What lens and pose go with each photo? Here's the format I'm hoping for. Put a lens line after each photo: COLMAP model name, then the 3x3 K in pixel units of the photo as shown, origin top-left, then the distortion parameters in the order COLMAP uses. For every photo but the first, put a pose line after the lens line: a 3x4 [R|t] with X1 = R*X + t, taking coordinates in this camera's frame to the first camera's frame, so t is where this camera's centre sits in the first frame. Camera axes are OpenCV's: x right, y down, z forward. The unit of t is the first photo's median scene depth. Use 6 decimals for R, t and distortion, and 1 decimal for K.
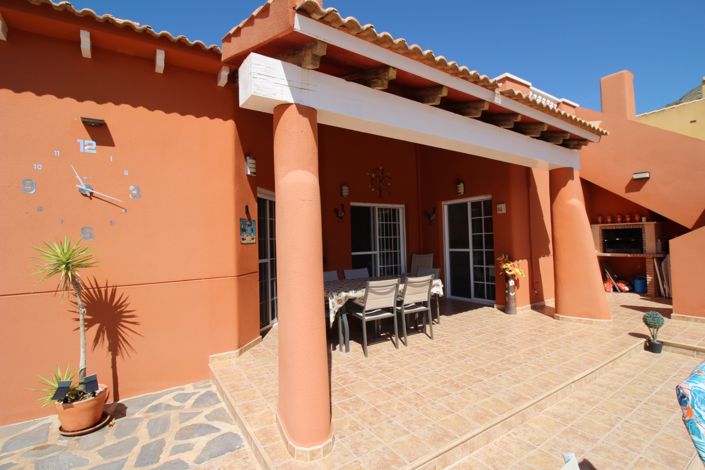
lens RADIAL K [[326.9, 0, 363.3], [0, 326.9, 232.5], [0, 0, 1]] dist [-0.008041, -0.005717]
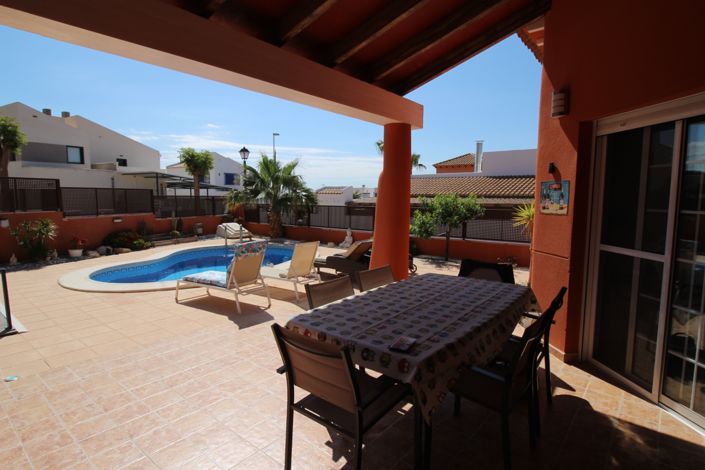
lens RADIAL K [[381.9, 0, 354.7], [0, 381.9, 235.4], [0, 0, 1]] dist [0.001176, -0.007822]
pose [[-0.960449, 0.052054, -0.273548, 0.234533], [0.030991, 0.996251, 0.080766, -0.001464], [0.276727, 0.069094, -0.958462, 1.266997]]
